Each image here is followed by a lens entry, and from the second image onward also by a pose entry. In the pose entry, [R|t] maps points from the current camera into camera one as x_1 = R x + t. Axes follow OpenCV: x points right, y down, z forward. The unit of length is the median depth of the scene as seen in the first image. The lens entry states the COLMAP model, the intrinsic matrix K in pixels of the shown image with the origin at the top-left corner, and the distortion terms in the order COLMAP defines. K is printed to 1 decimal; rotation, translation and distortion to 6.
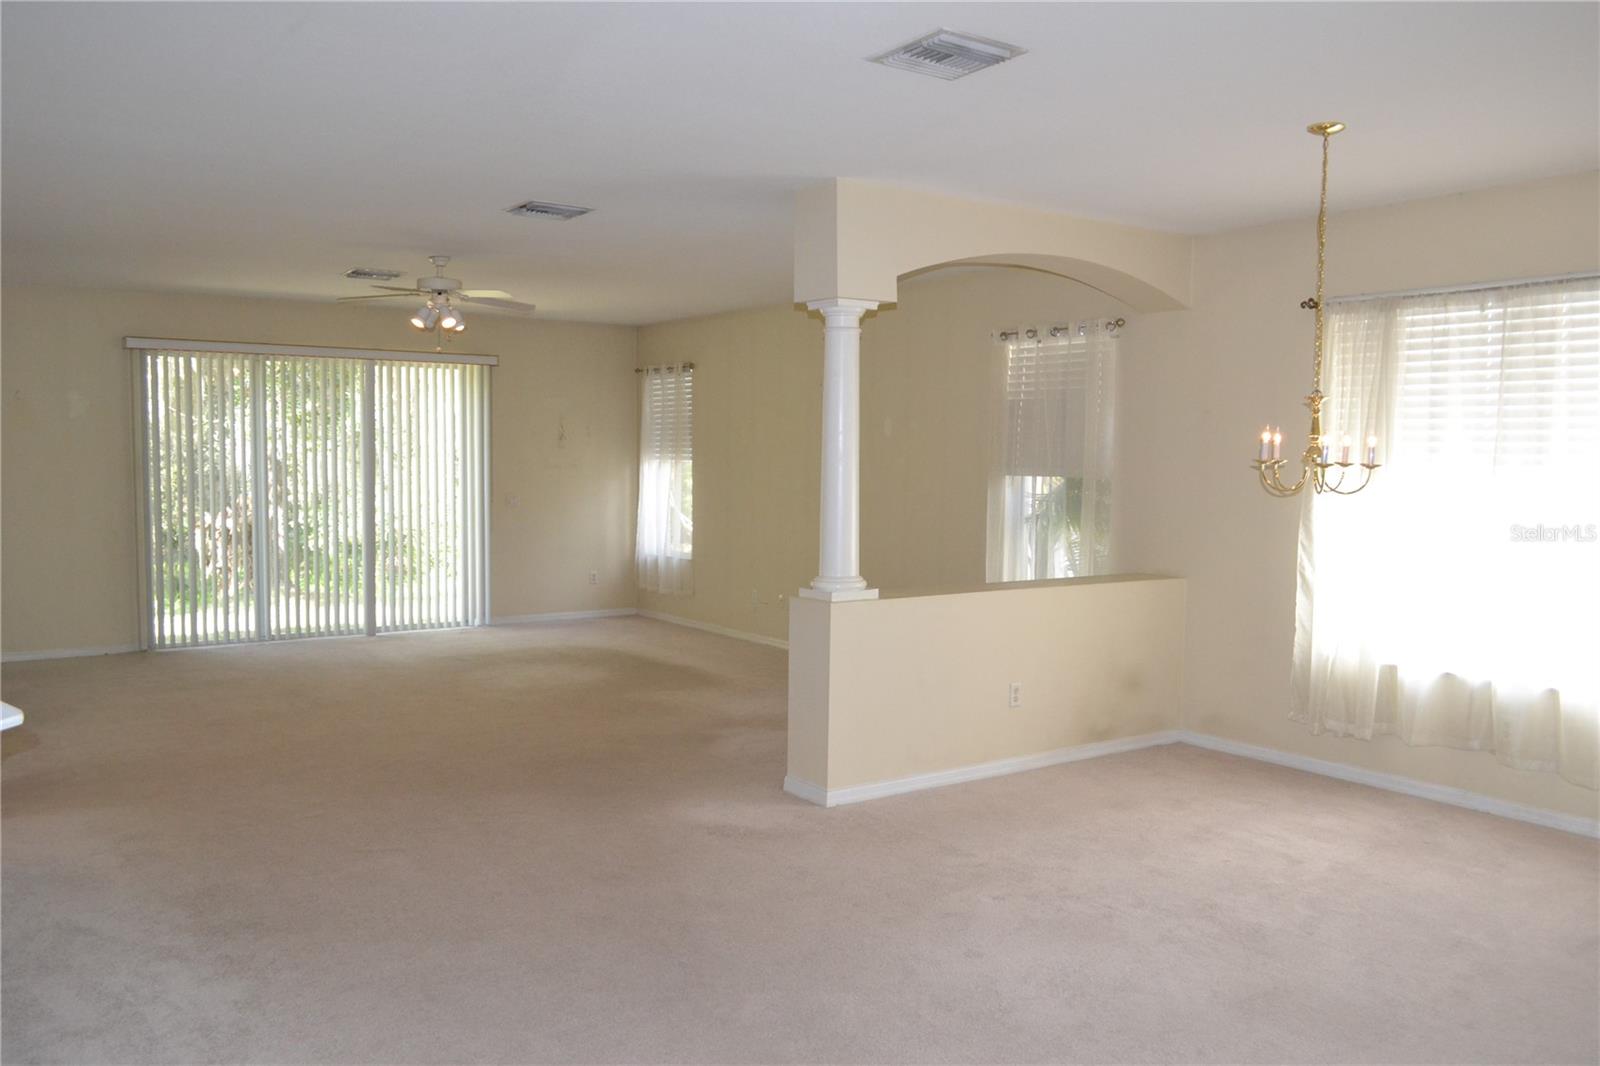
lens RADIAL K [[1268.9, 0, 798.6], [0, 1268.9, 536.8], [0, 0, 1]] dist [-0.013795, 0.007067]
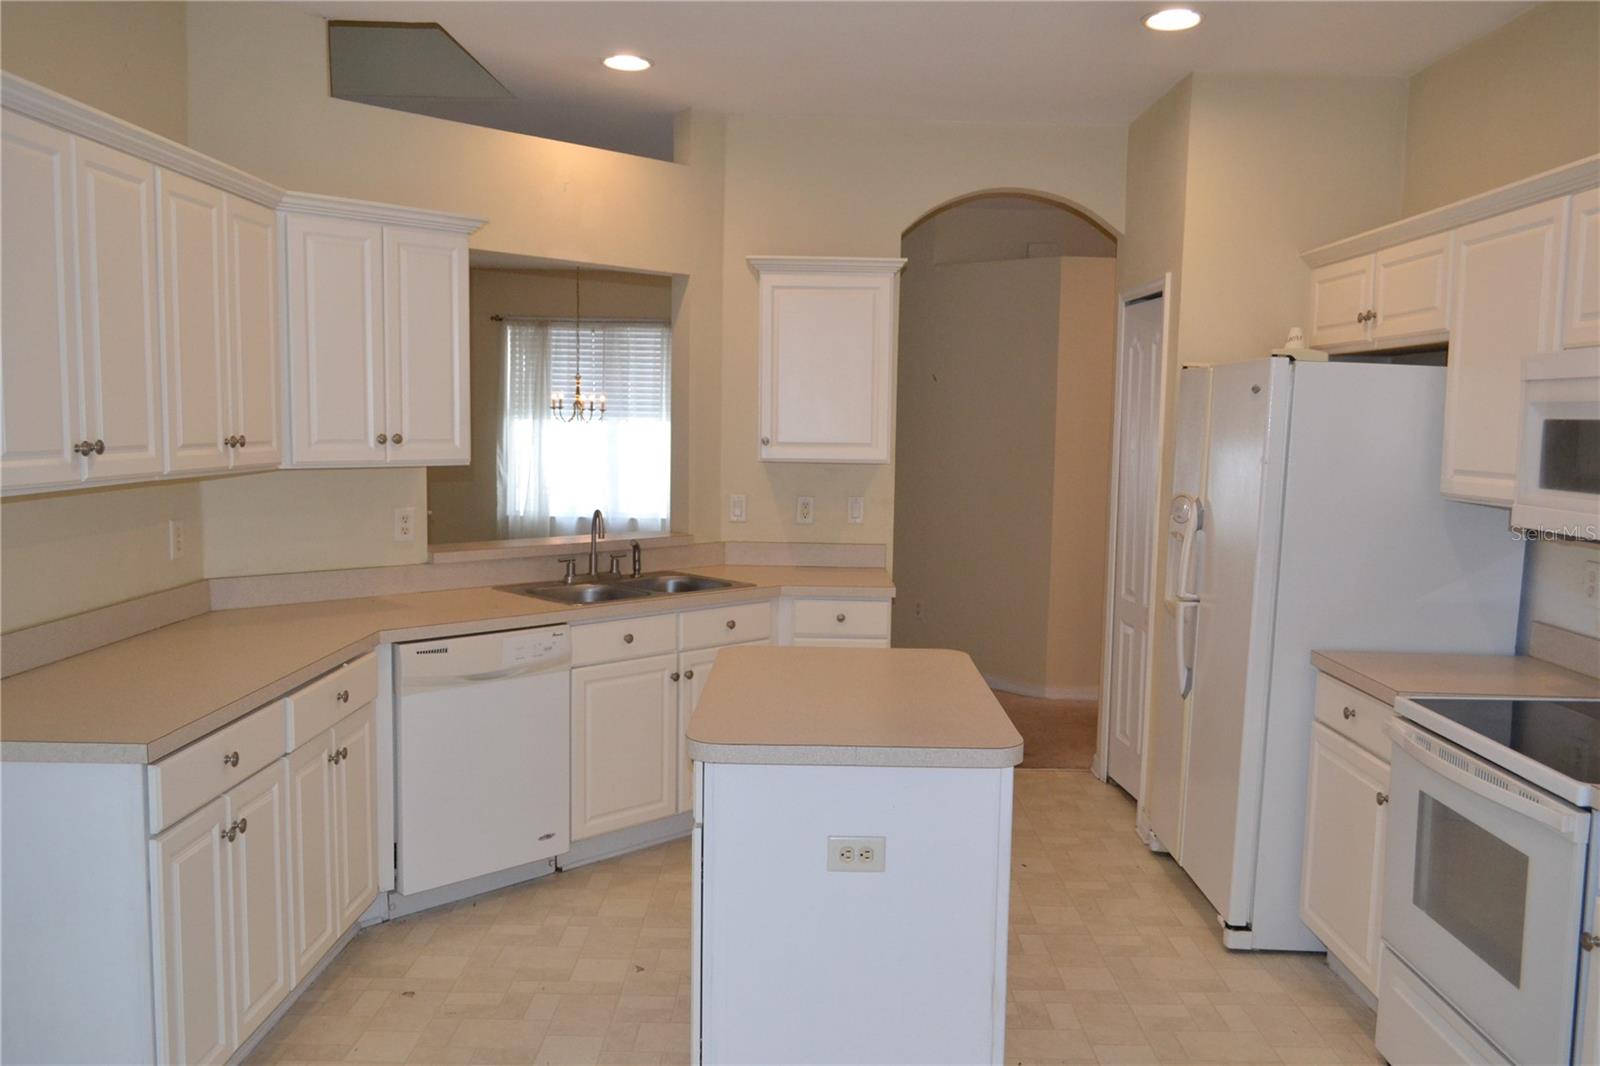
lens RADIAL K [[1268.9, 0, 813.0], [0, 1268.9, 539.6], [0, 0, 1]] dist [-0.013795, 0.007067]
pose [[0.559006, -0.081284, 0.825170, -0.747089], [0.043672, 0.996688, 0.068594, 0.019477], [-0.828013, -0.002308, 0.560704, -0.317994]]
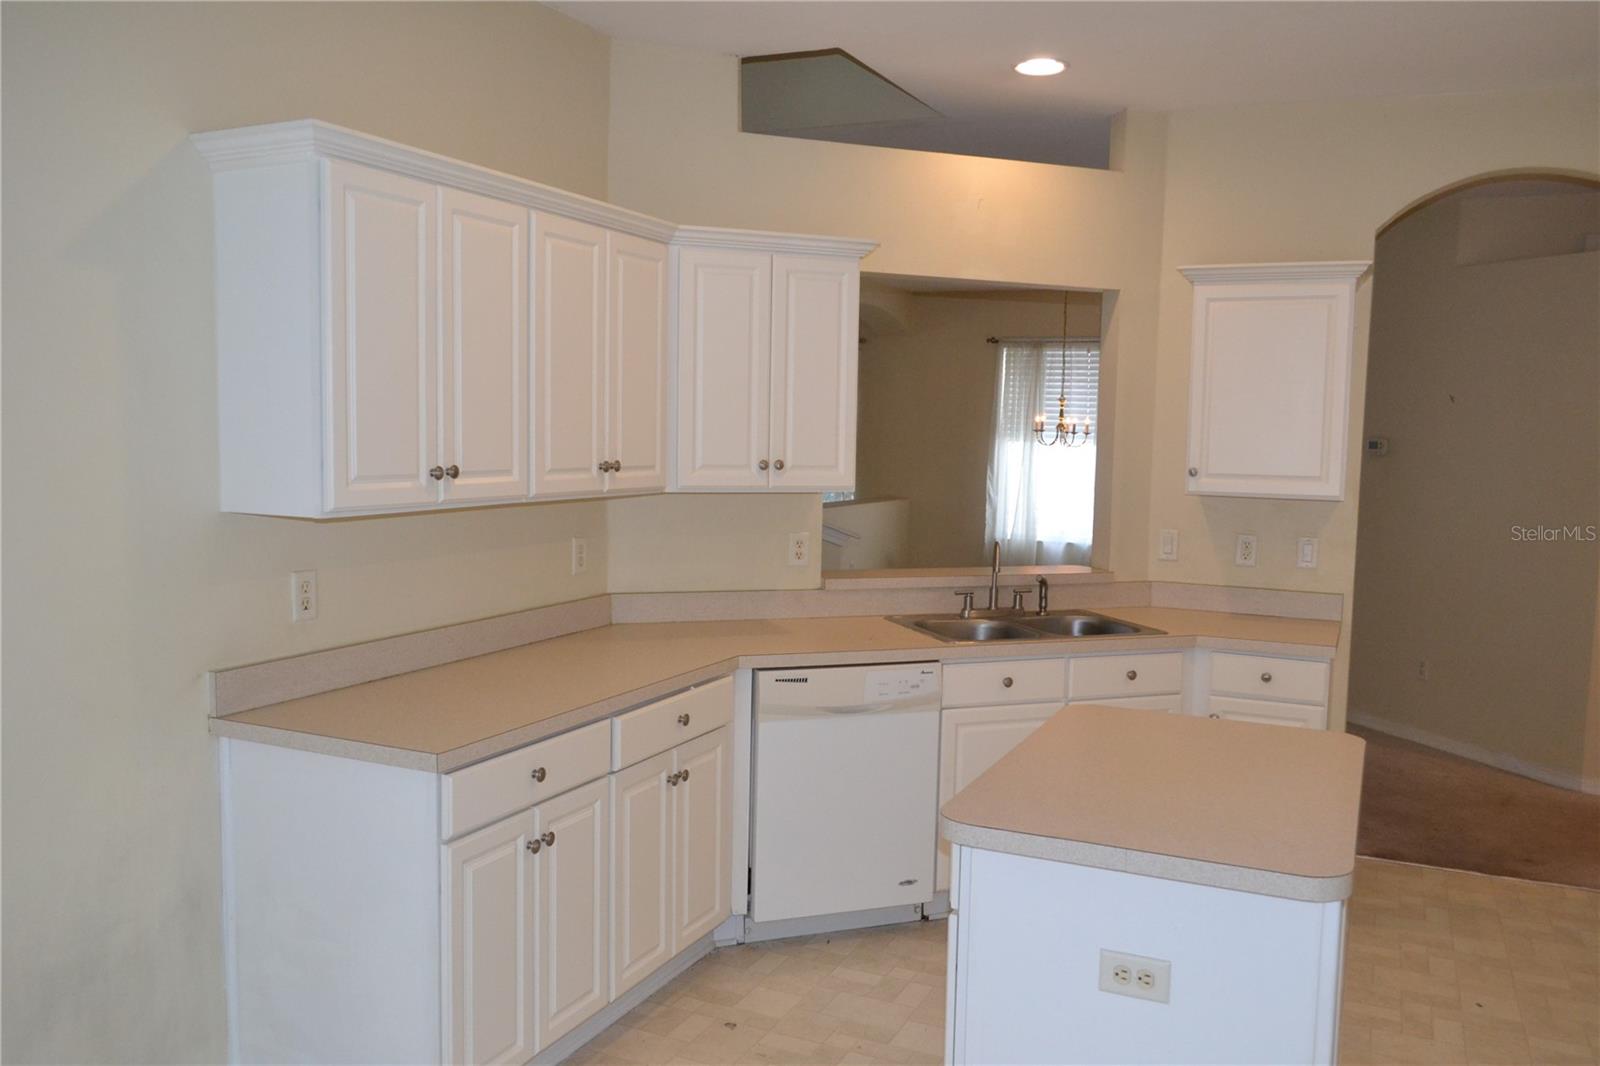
lens RADIAL K [[1268.9, 0, 810.2], [0, 1268.9, 539.0], [0, 0, 1]] dist [-0.013795, 0.007067]
pose [[0.854688, -0.039013, 0.517674, -0.662232], [0.022376, 0.999014, 0.038345, 0.016936], [-0.518659, -0.021189, 0.854718, -0.342006]]
